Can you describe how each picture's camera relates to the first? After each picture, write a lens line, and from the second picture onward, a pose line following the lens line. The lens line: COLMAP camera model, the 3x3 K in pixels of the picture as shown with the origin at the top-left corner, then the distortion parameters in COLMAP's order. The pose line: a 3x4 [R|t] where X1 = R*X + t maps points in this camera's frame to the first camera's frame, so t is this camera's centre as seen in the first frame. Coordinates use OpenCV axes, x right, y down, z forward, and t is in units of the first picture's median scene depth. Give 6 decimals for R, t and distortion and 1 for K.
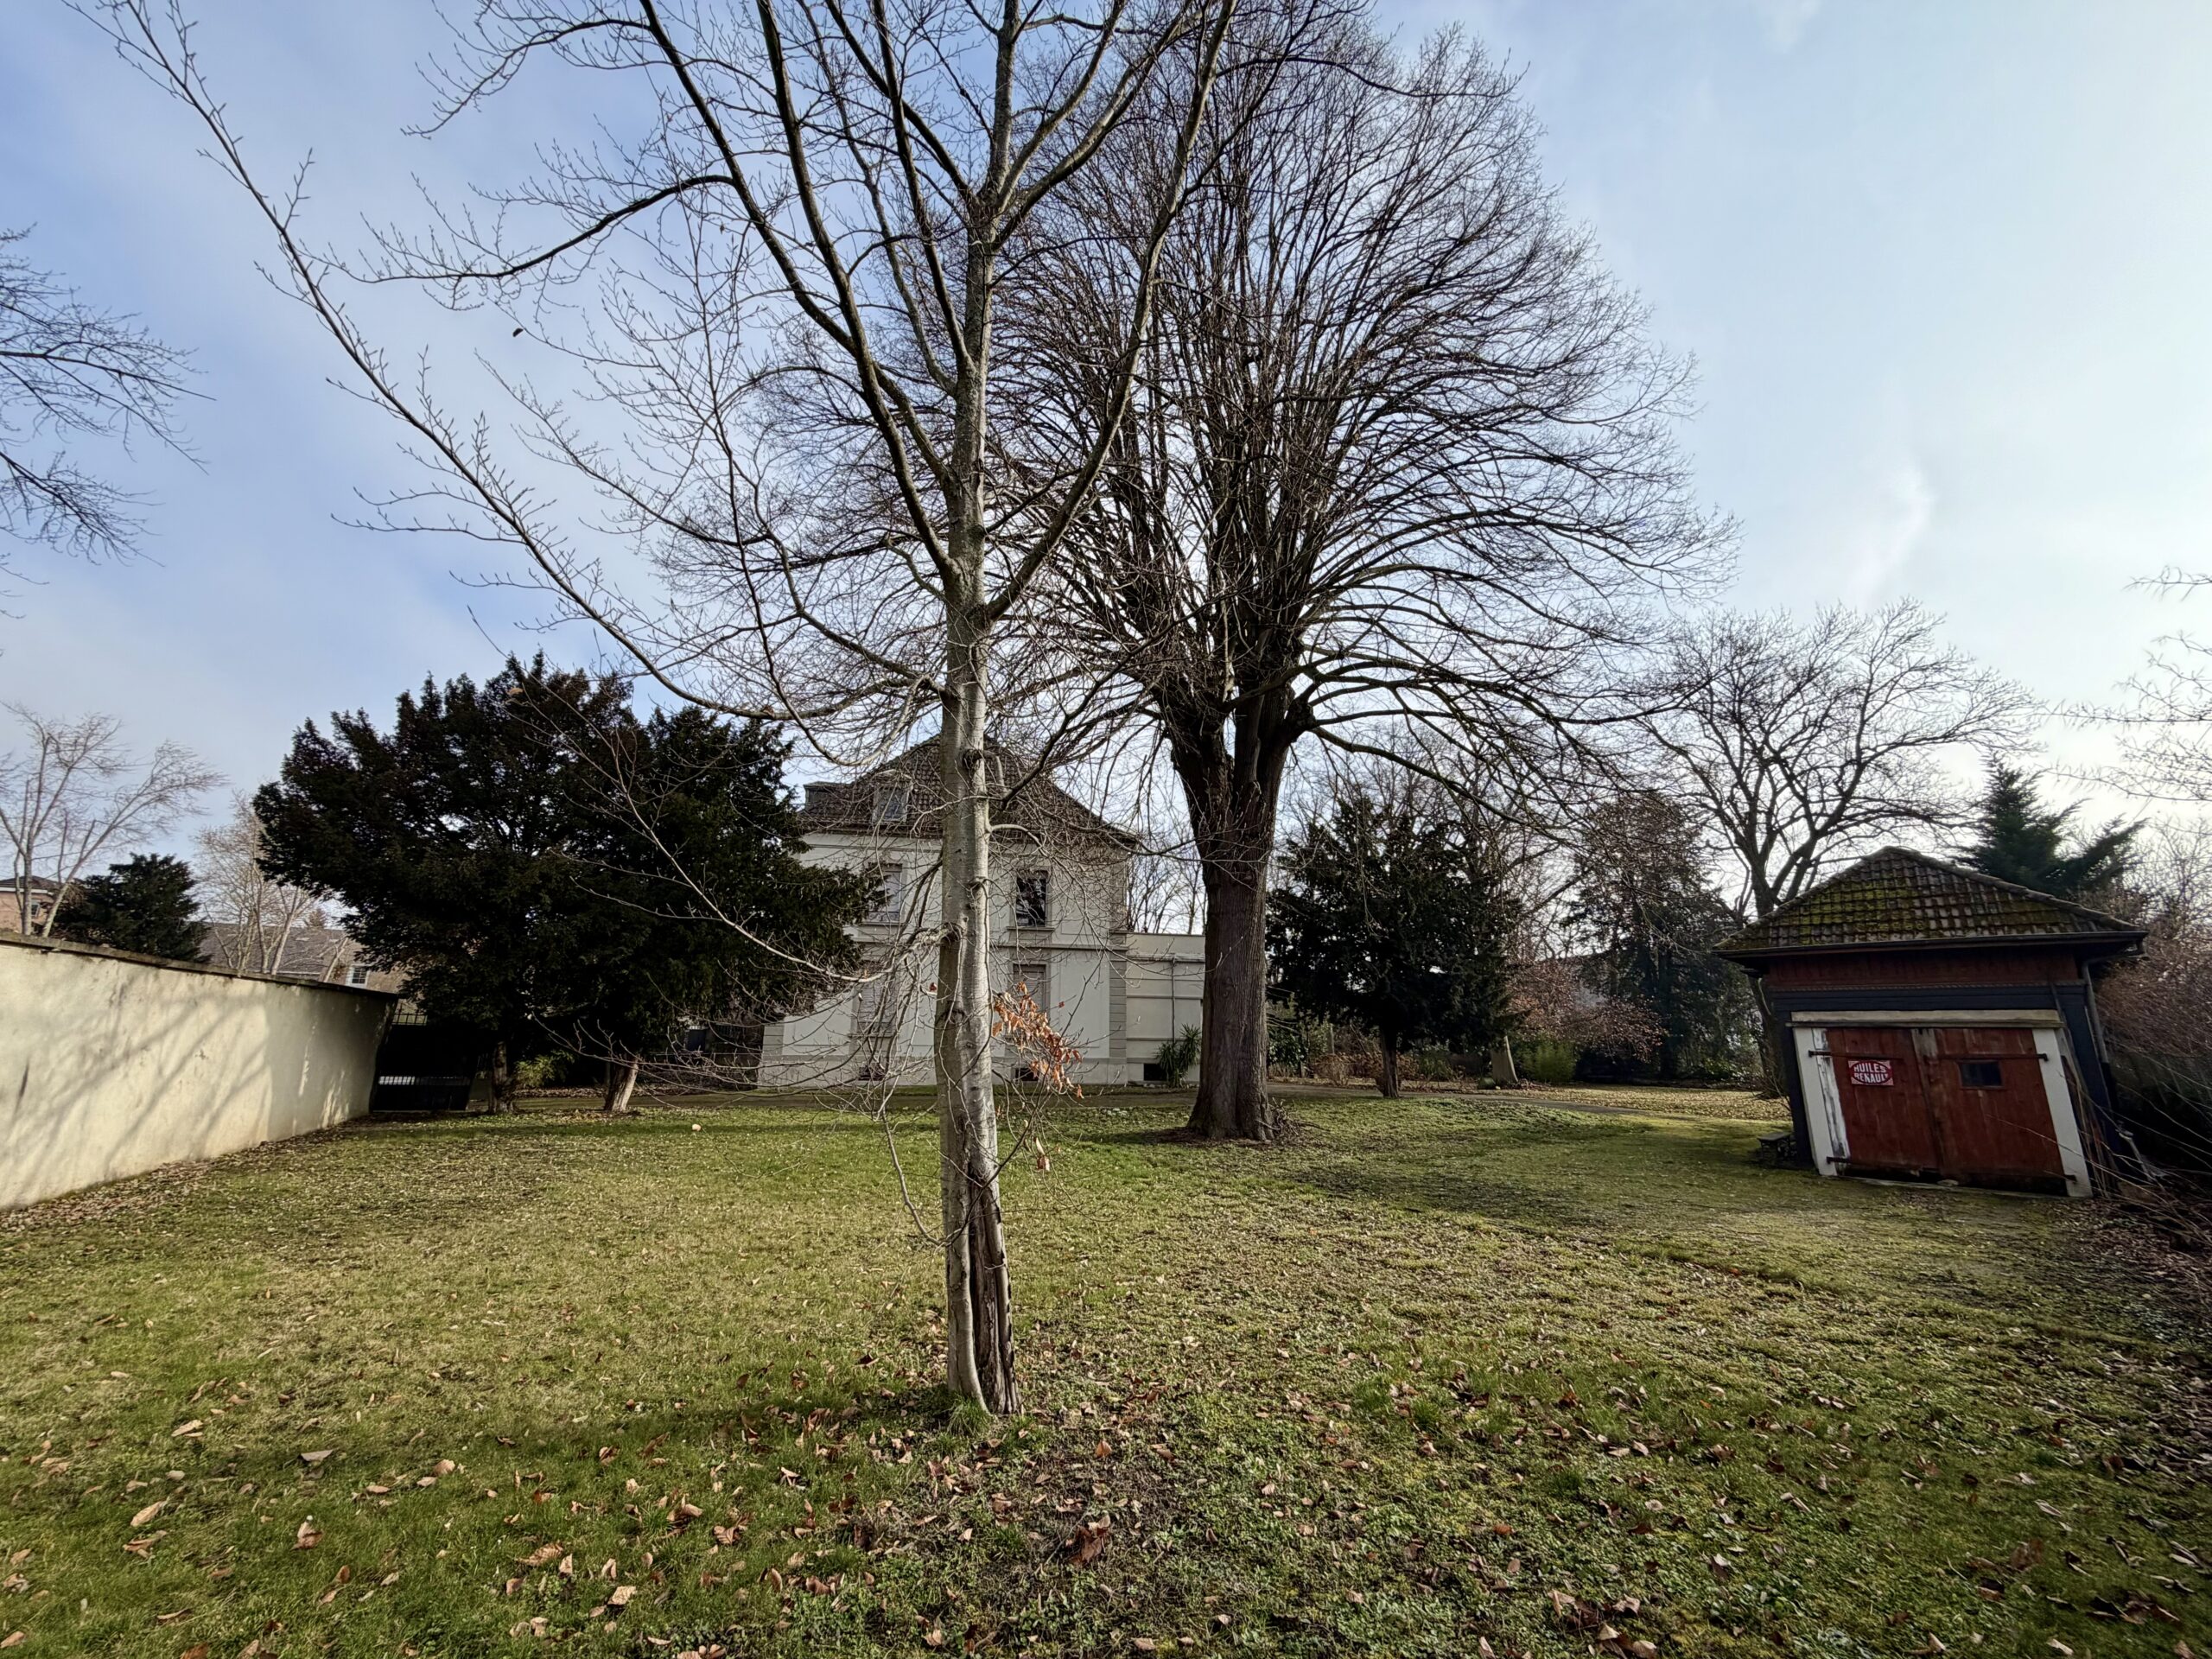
lens RADIAL K [[880.6, 0, 1107.8], [0, 880.6, 832.9], [0, 0, 1]] dist [-0.001715, 0.000110]
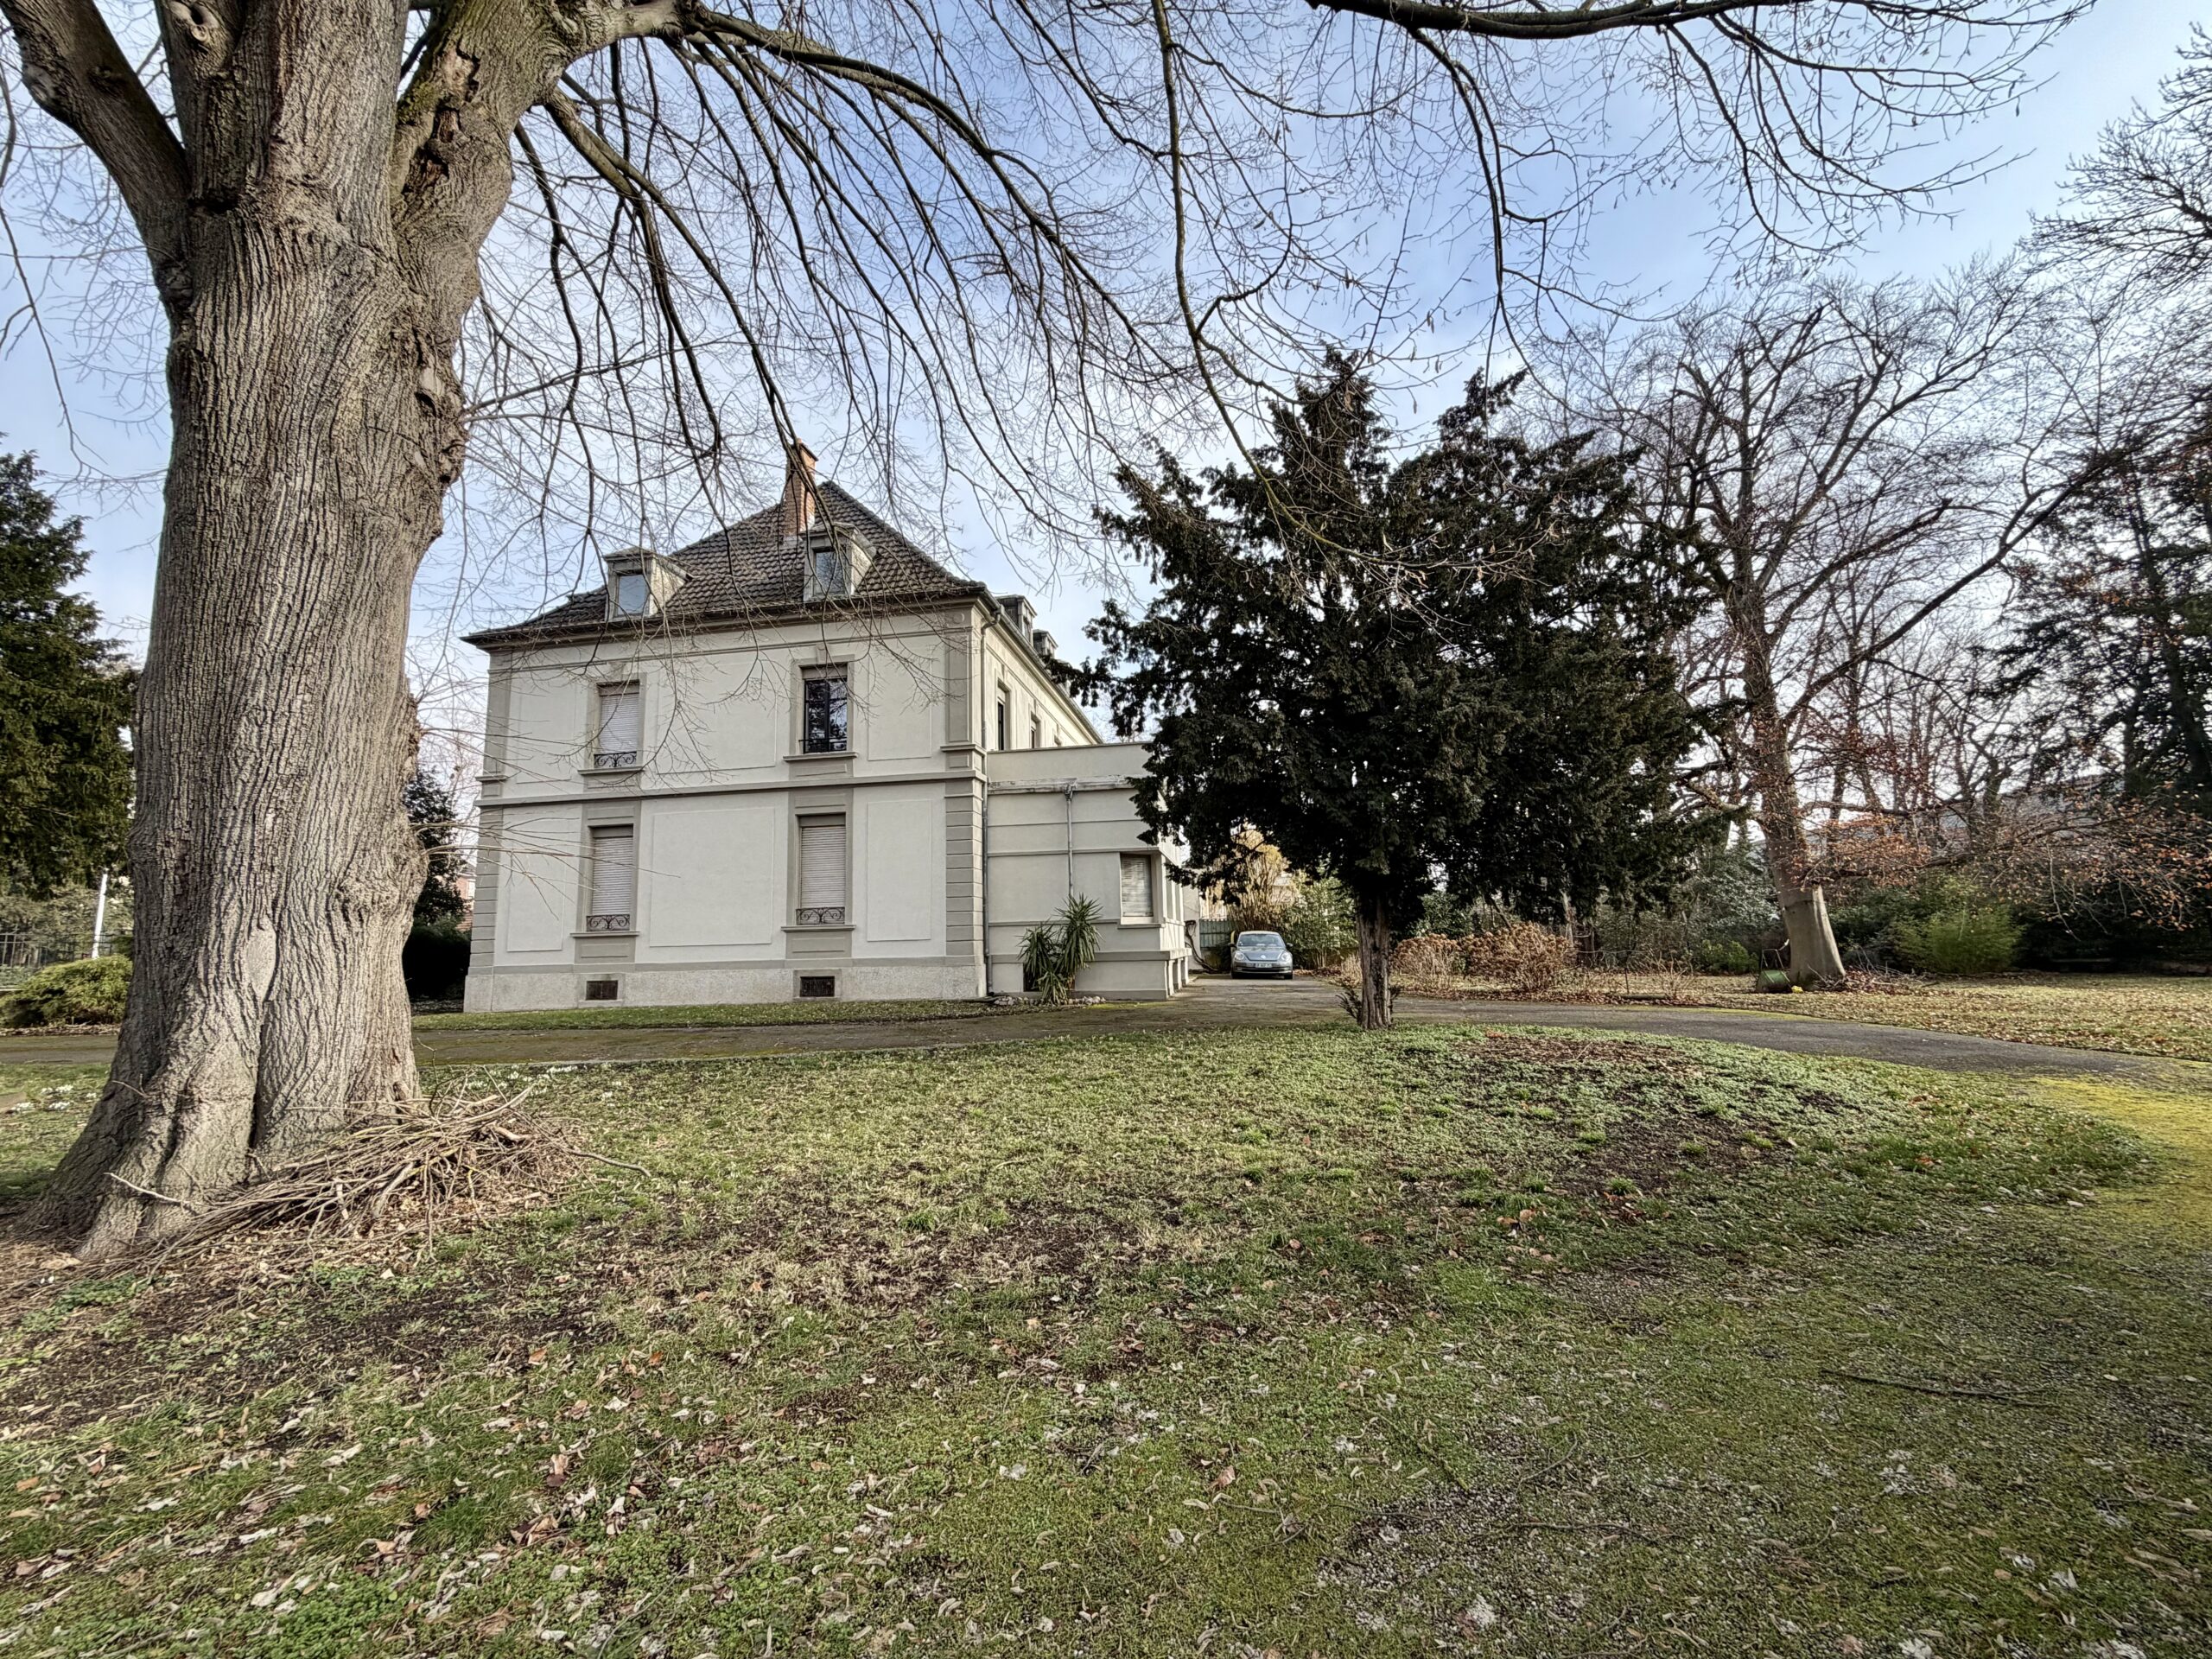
lens RADIAL K [[880.6, 0, 1104.1], [0, 880.6, 834.1], [0, 0, 1]] dist [-0.001715, 0.000110]
pose [[0.933144, -0.078689, -0.350785, 0.309062], [0.116241, 0.989379, 0.087279, 0.130340], [0.340191, -0.122219, 0.932380, 0.476871]]
